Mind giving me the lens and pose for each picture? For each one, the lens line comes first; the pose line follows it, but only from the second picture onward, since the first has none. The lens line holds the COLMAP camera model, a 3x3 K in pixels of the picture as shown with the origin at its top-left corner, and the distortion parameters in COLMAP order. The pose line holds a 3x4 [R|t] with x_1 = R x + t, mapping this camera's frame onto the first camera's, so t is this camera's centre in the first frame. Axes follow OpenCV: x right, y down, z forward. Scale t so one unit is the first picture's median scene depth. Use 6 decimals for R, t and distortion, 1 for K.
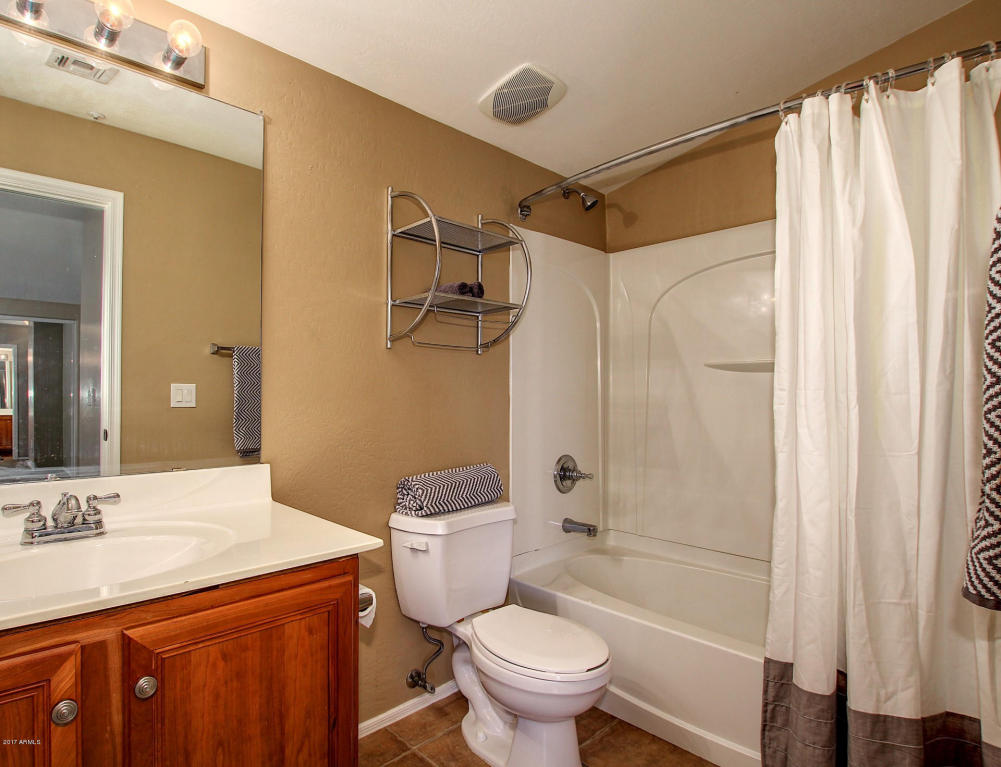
lens RADIAL K [[530.7, 0, 429.2], [0, 530.7, 390.7], [0, 0, 1]] dist [-0.030967, 0.001813]
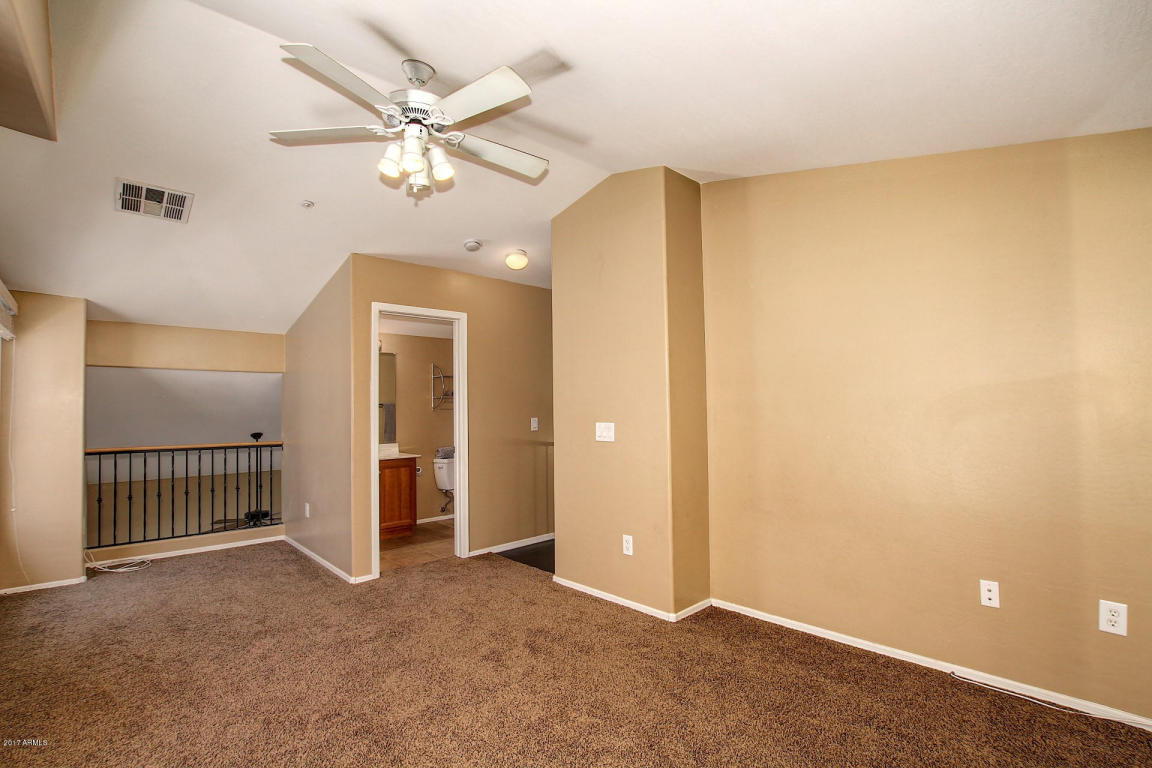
lens RADIAL K [[532.8, 0, 578.9], [0, 532.8, 390.8], [0, 0, 1]] dist [-0.029608, 0.002941]
pose [[0.999193, -0.022251, 0.033446, 0.765902], [0.023238, 0.999297, -0.029417, -0.086275], [-0.032768, 0.030170, 0.999008, -2.501549]]
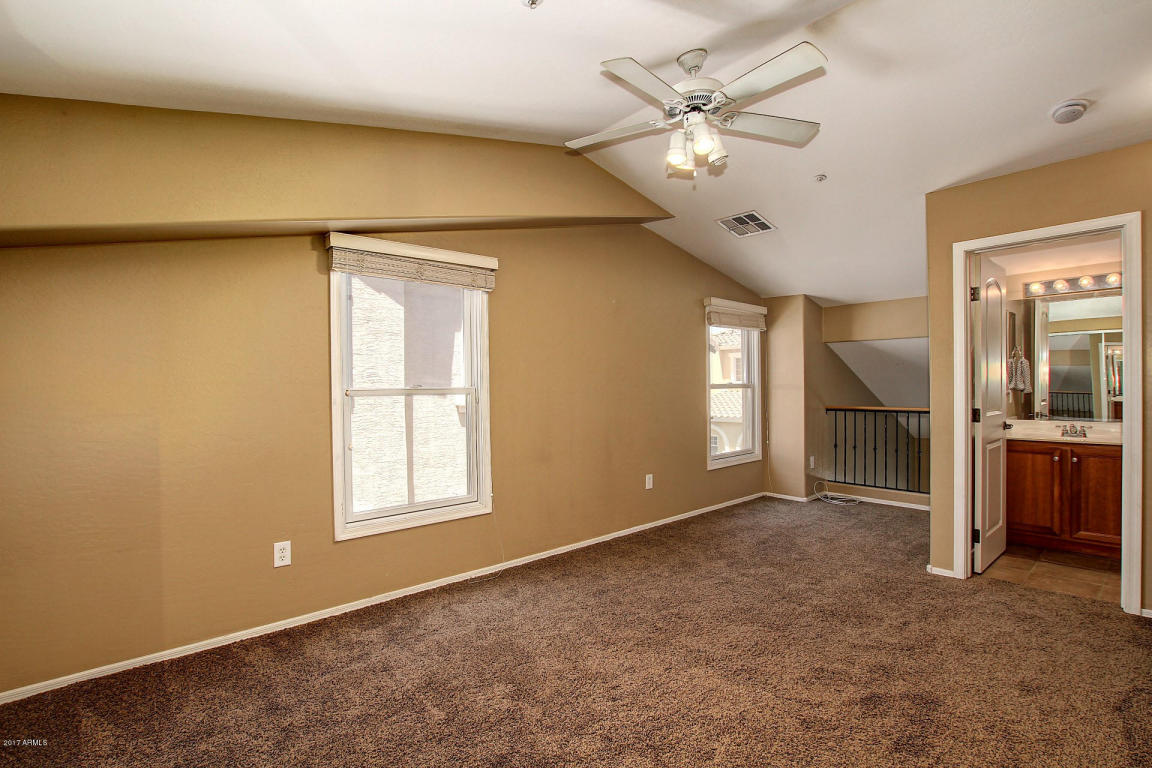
lens RADIAL K [[532.8, 0, 576.1], [0, 532.8, 391.5], [0, 0, 1]] dist [-0.029608, 0.002941]
pose [[0.008732, 0.002269, -0.999959, 1.803258], [0.018623, 0.999824, 0.002431, -0.065225], [0.999788, -0.018643, 0.008688, -1.554364]]
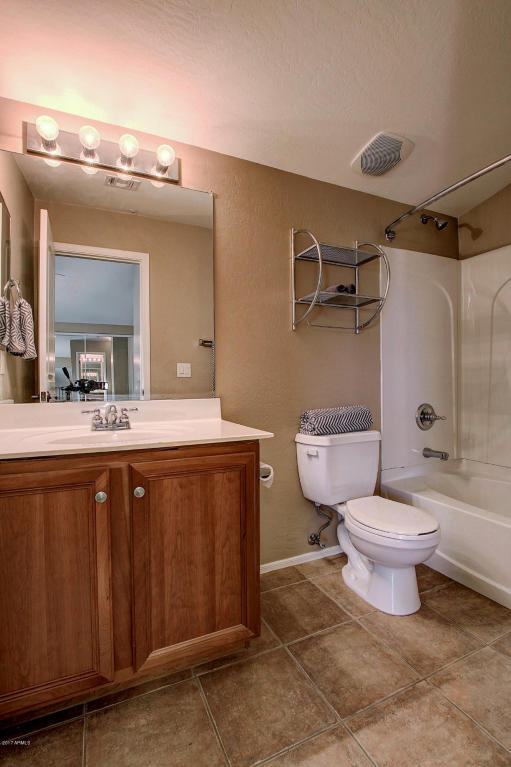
lens RADIAL K [[354.7, 0, 254.7], [0, 354.7, 387.1], [0, 0, 1]] dist [-0.029608, 0.002941]
pose [[0.961516, -0.009119, -0.274597, 0.102831], [0.015237, 0.999681, 0.020157, 0.068198], [0.274326, -0.023566, 0.961348, -0.060644]]
